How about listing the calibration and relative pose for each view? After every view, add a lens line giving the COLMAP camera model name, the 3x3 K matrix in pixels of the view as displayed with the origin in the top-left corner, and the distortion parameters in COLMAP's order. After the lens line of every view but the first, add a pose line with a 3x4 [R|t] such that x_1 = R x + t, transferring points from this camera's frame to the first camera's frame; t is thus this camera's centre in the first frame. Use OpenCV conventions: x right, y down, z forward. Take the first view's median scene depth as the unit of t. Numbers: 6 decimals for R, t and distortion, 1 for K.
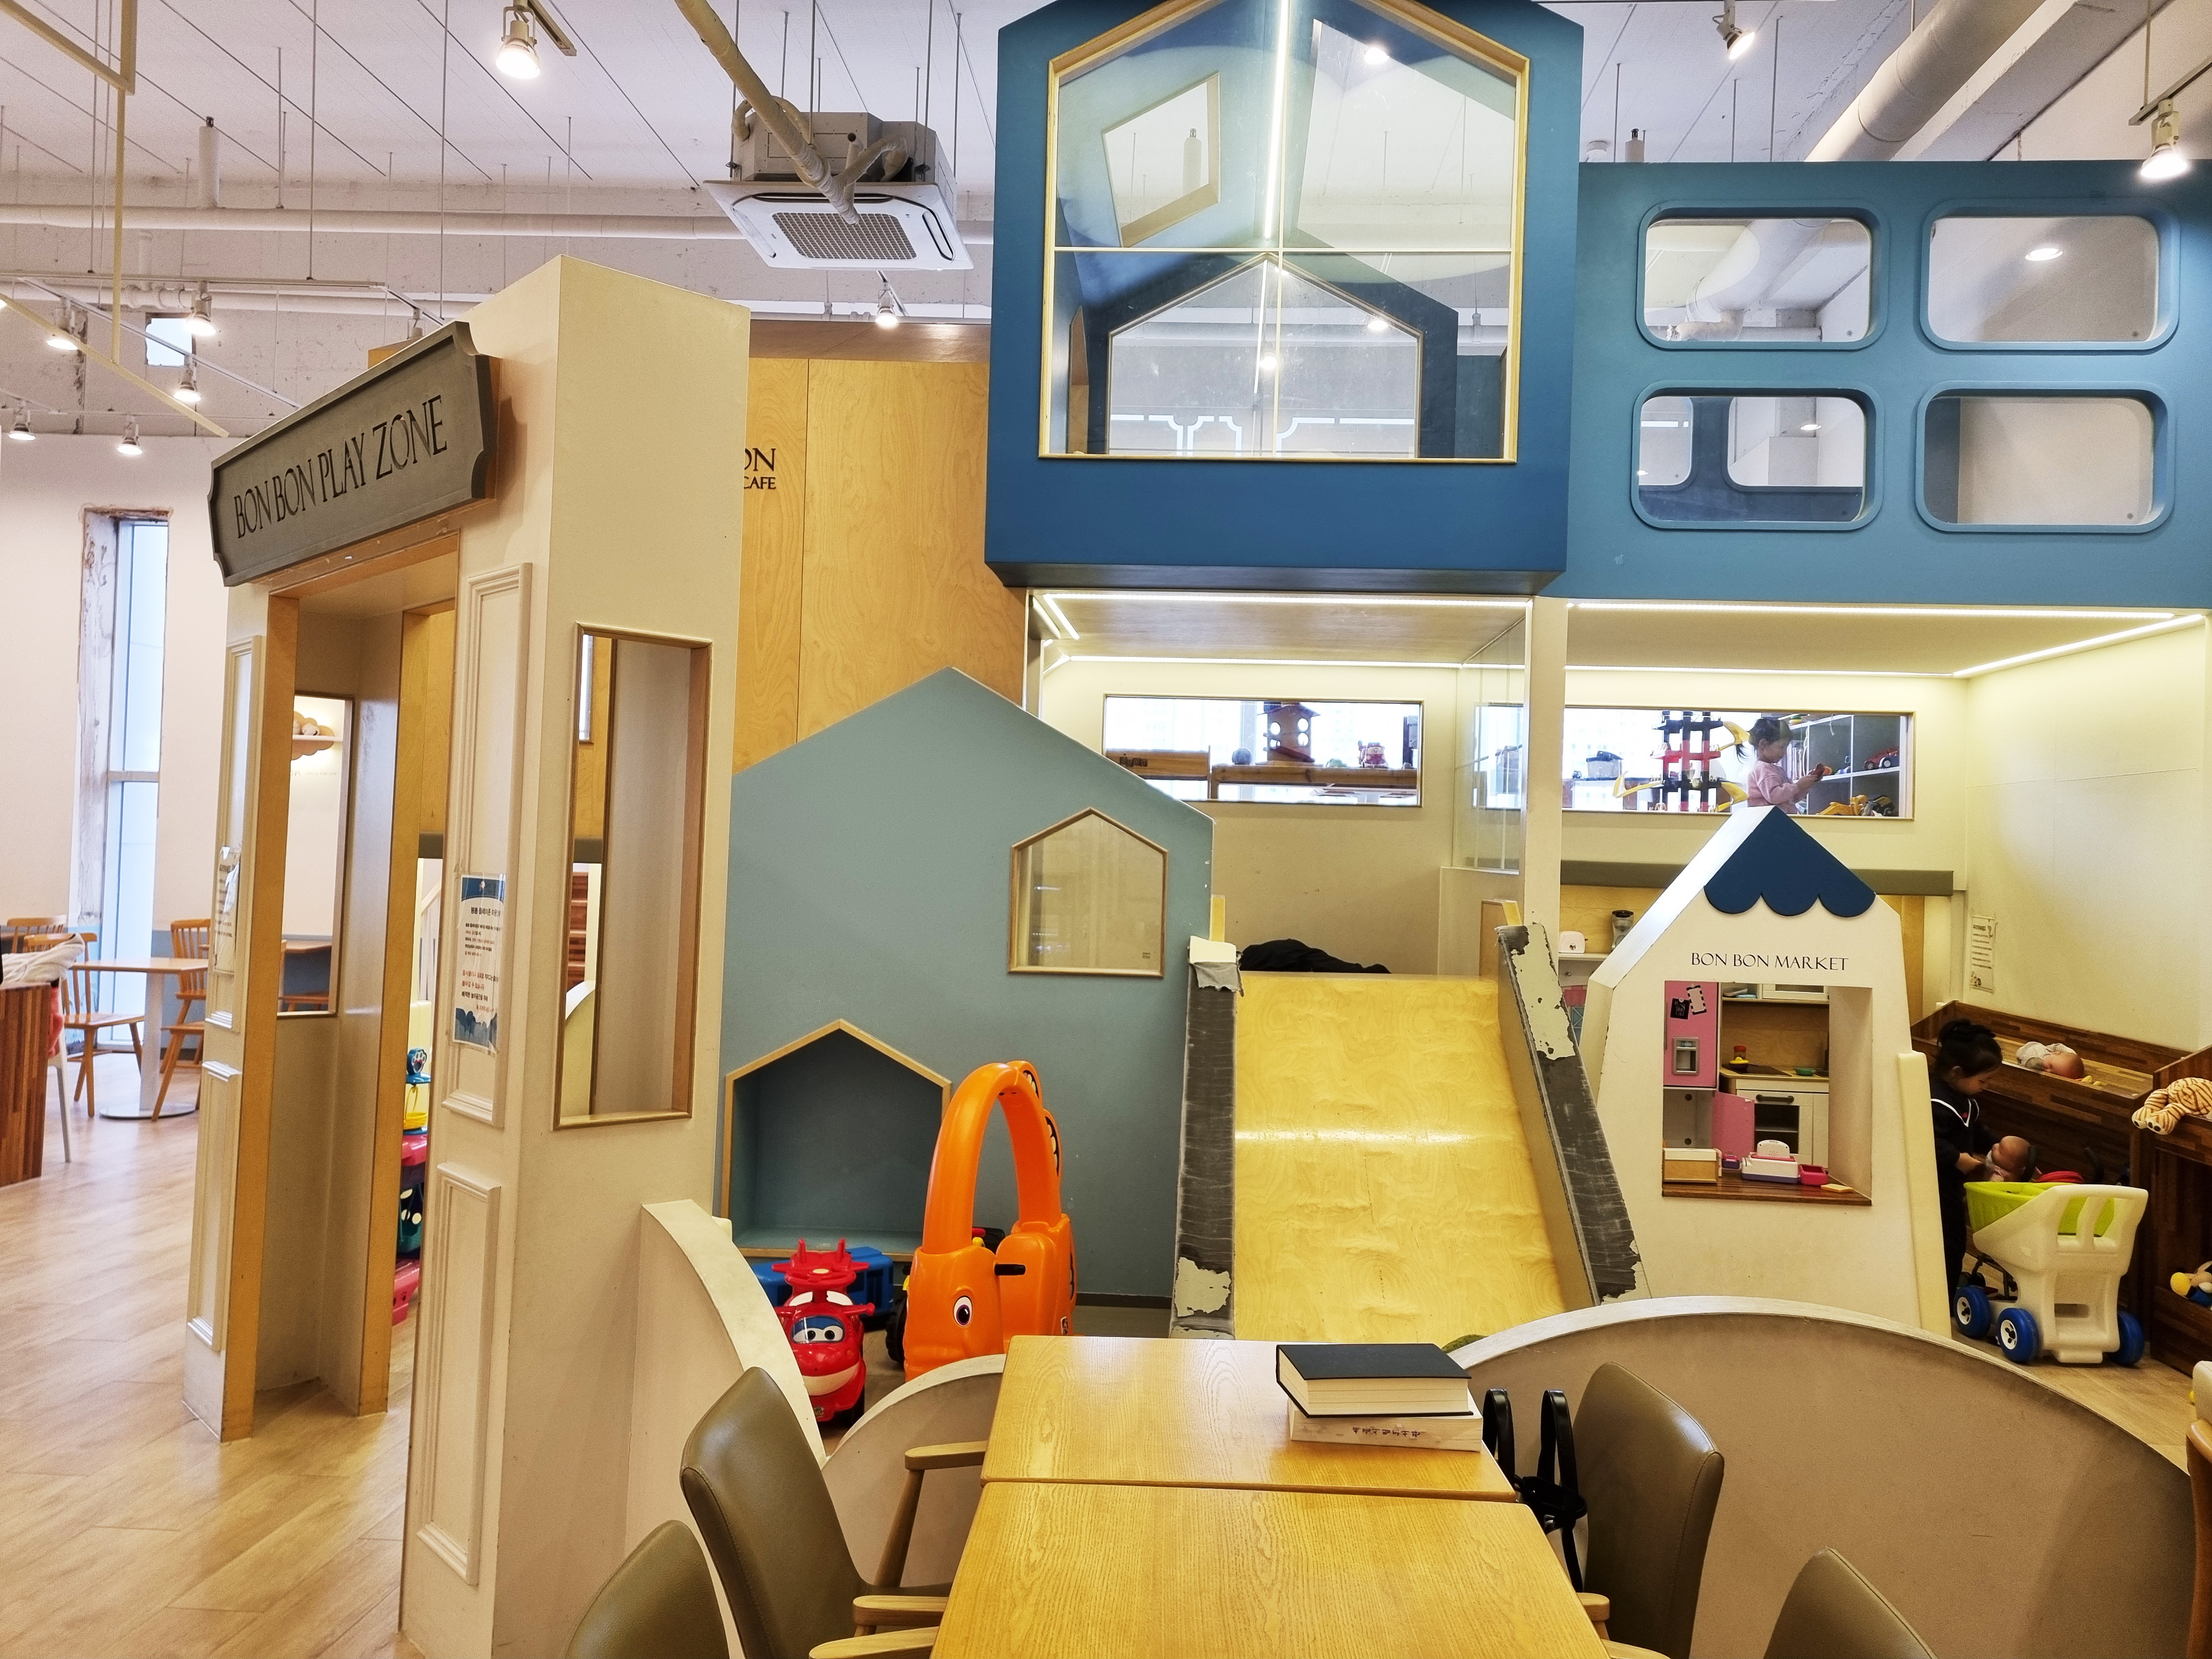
lens RADIAL K [[1647.4, 0, 1115.1], [0, 1647.4, 814.1], [0, 0, 1]] dist [0.054265, -0.027724]
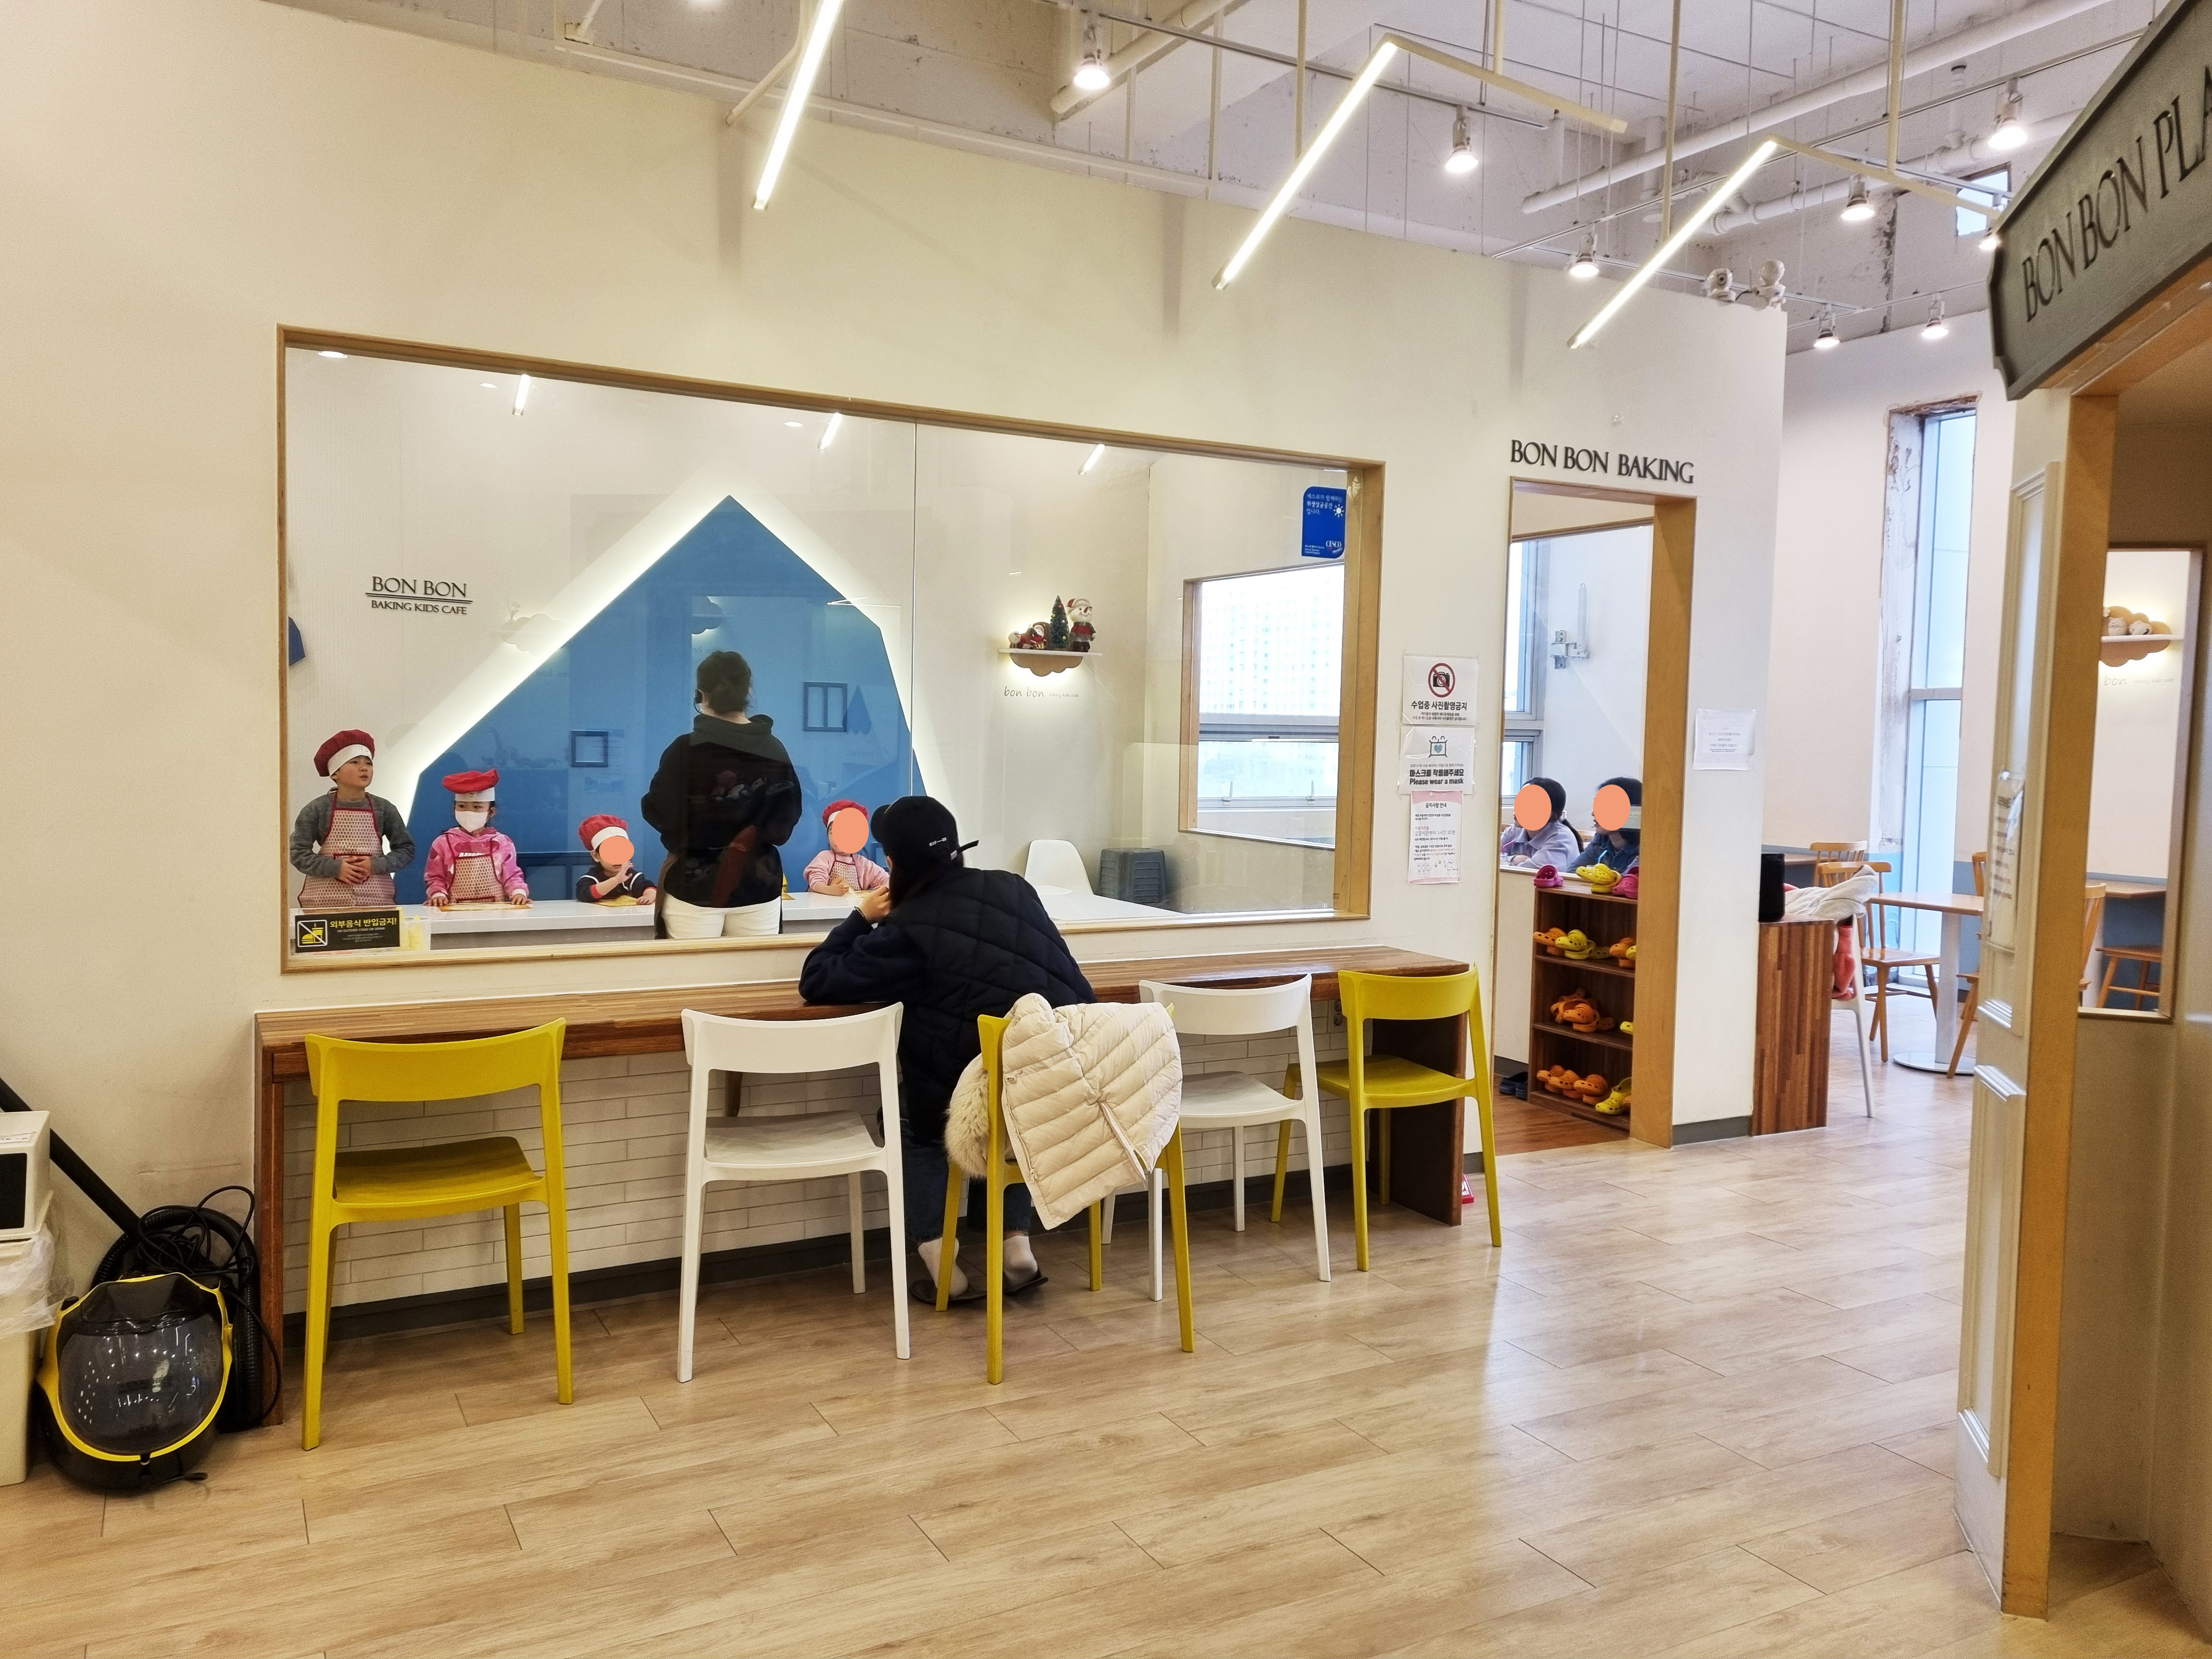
lens RADIAL K [[1647.4, 0, 1097.0], [0, 1647.4, 815.9], [0, 0, 1]] dist [0.054265, -0.027724]
pose [[0.534234, 0.024746, -0.844974, -0.079733], [0.015311, 0.999124, 0.038940, 0.002671], [0.845198, -0.033741, 0.533387, 0.169721]]
